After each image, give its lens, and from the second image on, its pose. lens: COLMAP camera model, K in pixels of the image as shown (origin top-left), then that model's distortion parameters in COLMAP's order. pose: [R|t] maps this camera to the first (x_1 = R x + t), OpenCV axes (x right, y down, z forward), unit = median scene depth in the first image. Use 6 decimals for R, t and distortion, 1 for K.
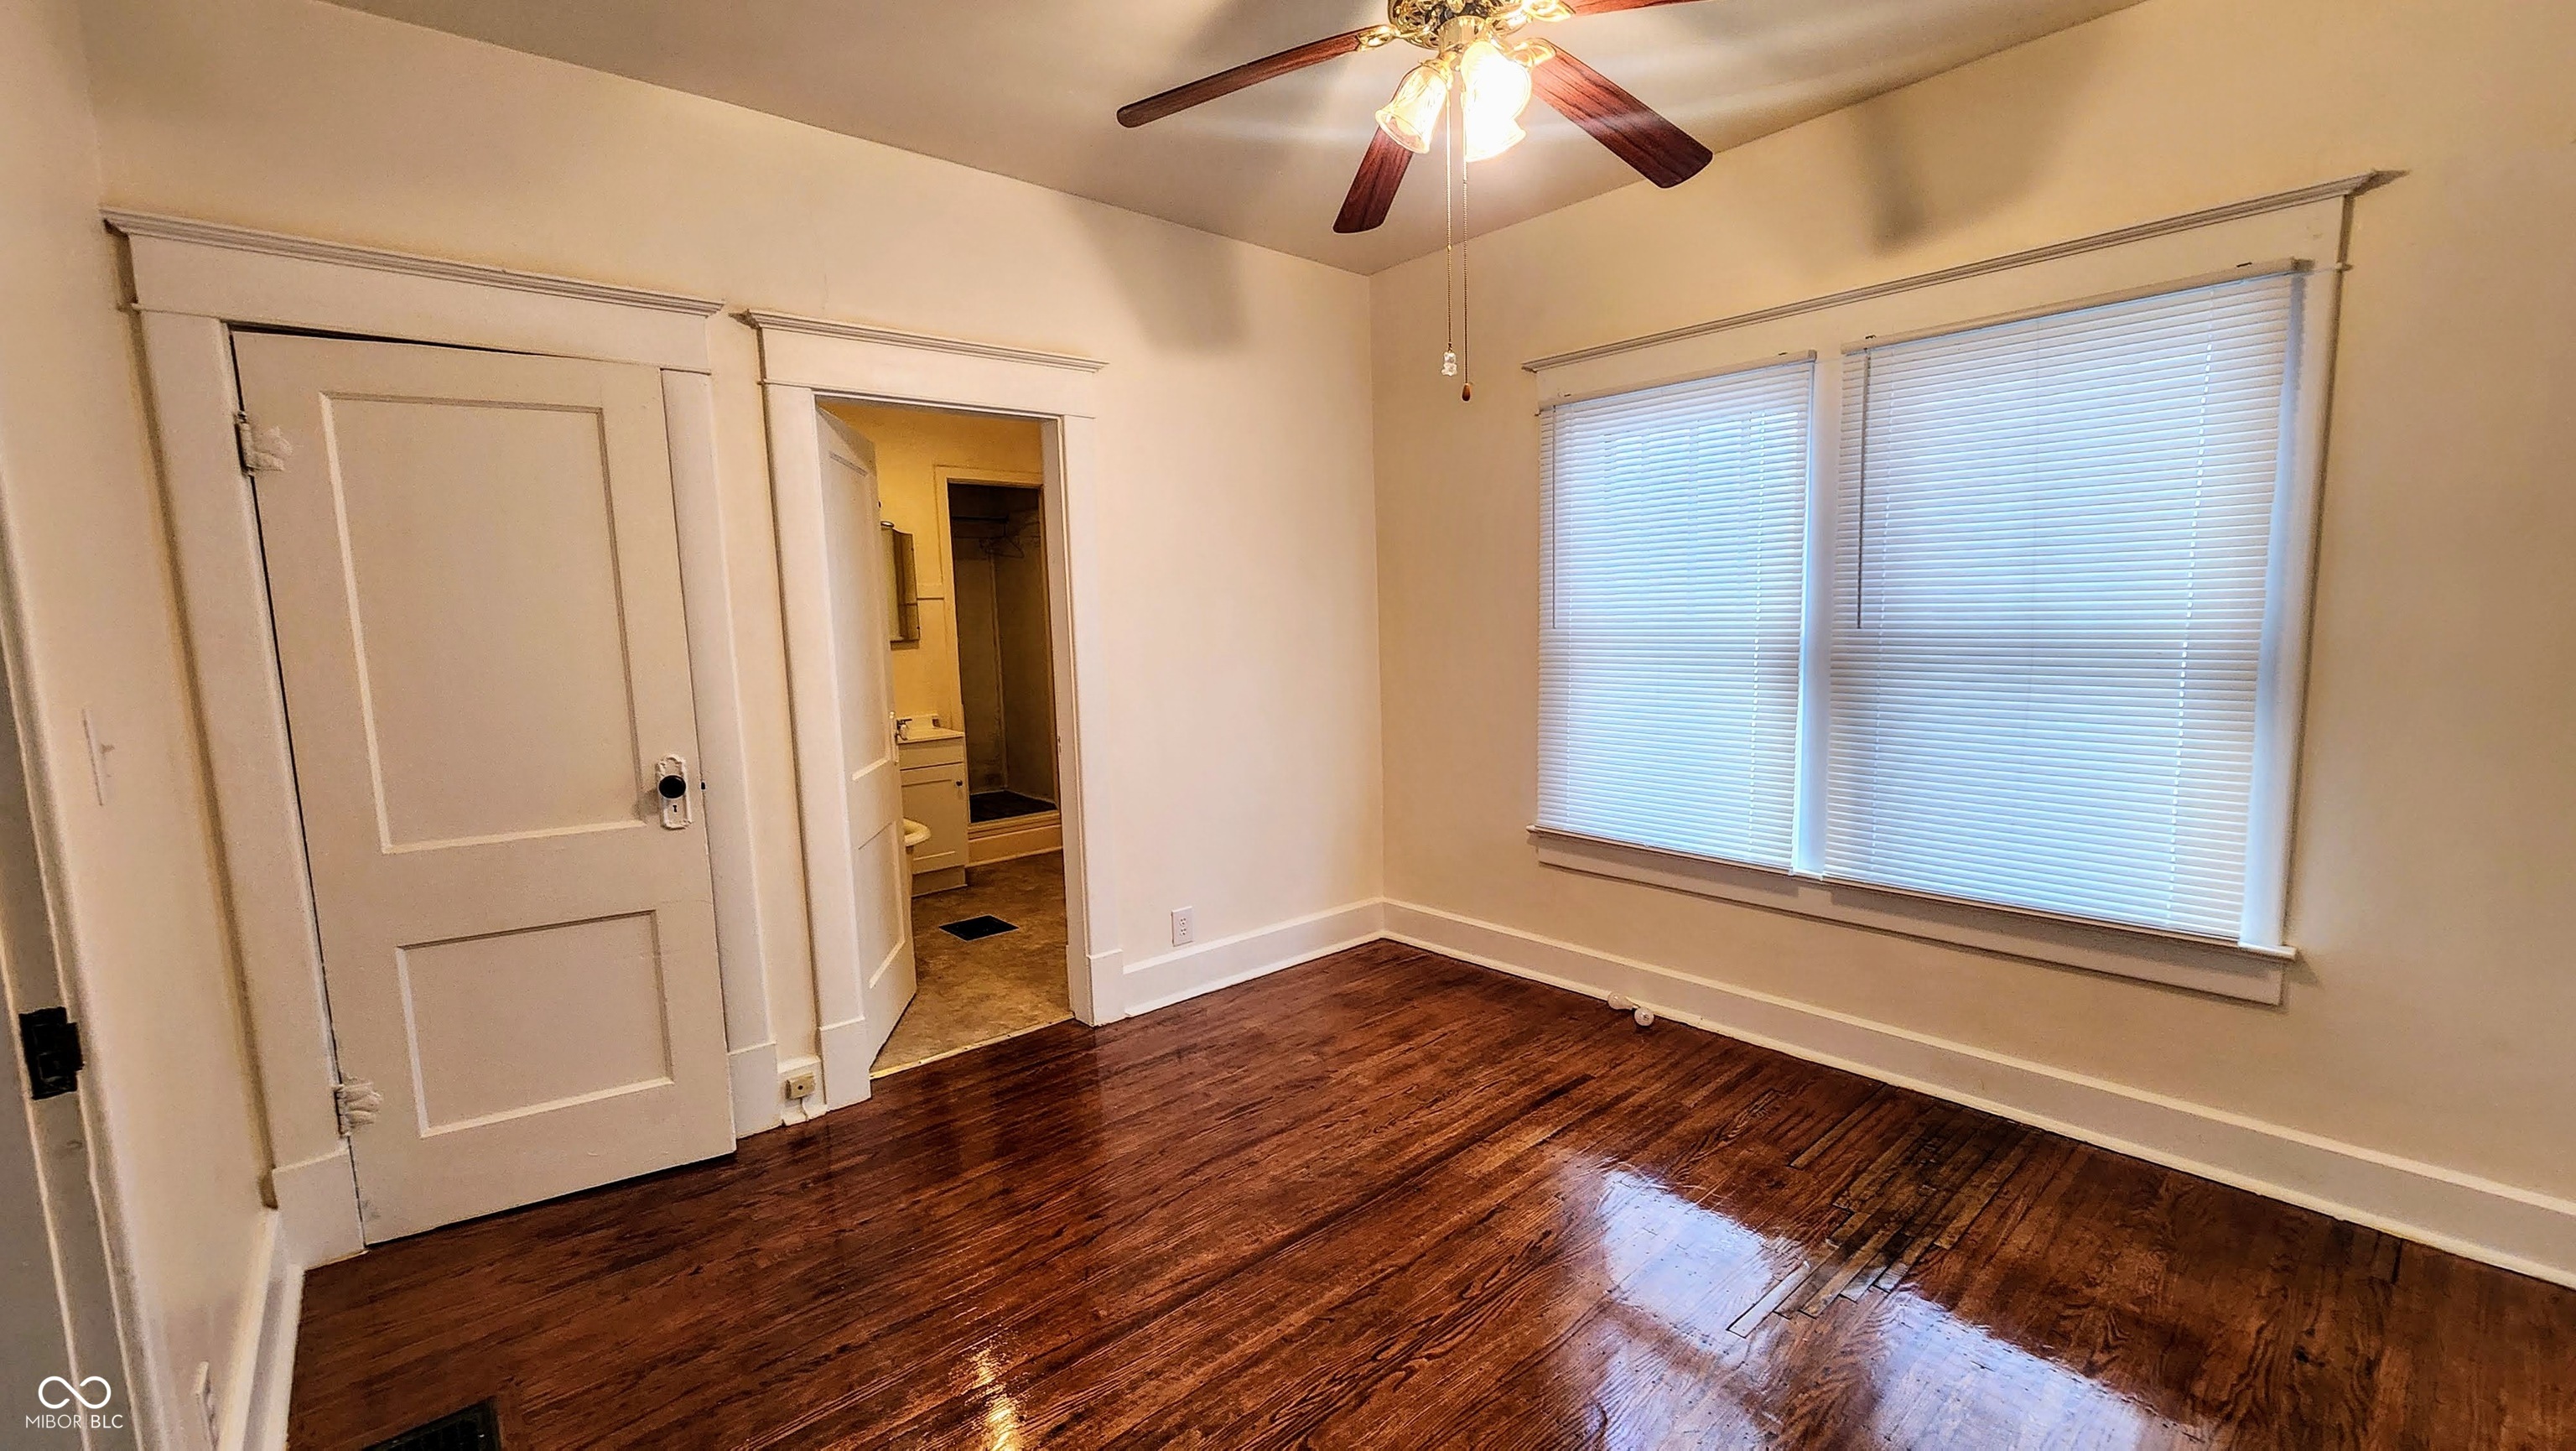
lens RADIAL K [[1057.2, 0, 1286.7], [0, 1057.2, 732.7], [0, 0, 1]] dist [-0.003922, -0.000081]
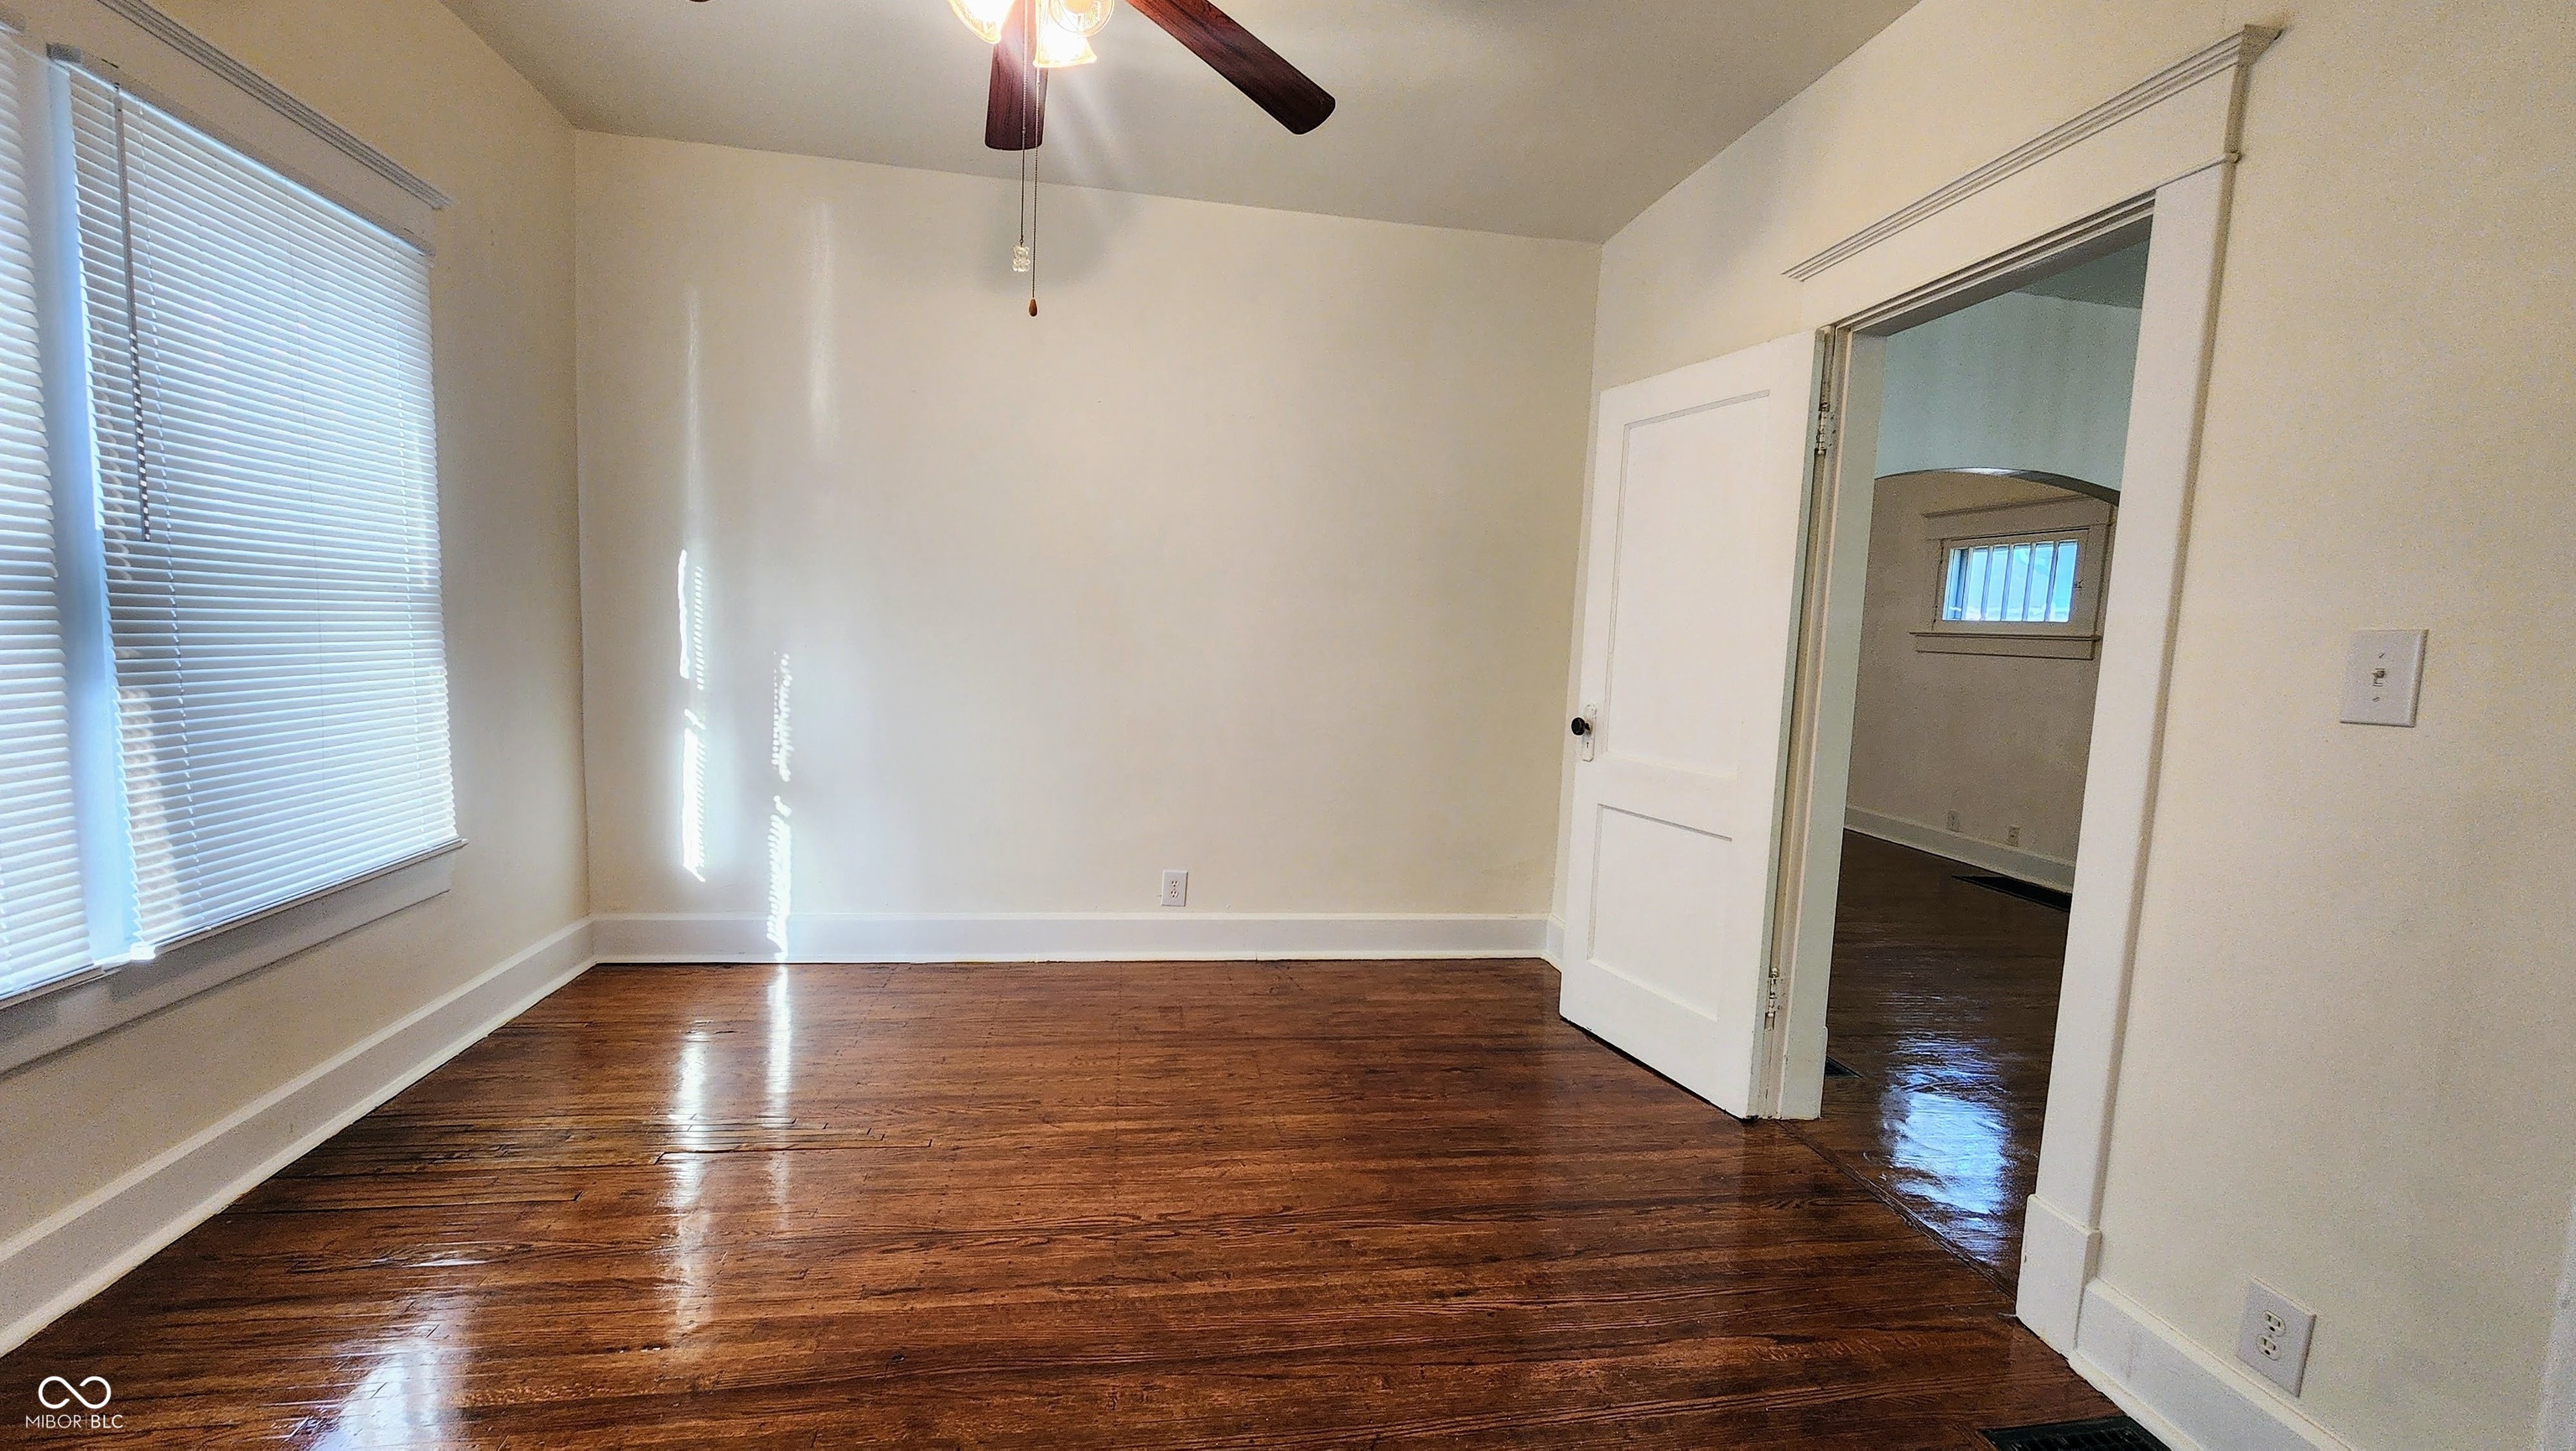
lens RADIAL K [[1057.2, 0, 1287.8], [0, 1057.2, 730.2], [0, 0, 1]] dist [-0.003922, -0.000081]
pose [[-0.852165, -0.065763, 0.519124, -0.516161], [0.036829, 0.982073, 0.184866, -0.110840], [-0.521975, 0.176655, -0.834467, 1.654761]]
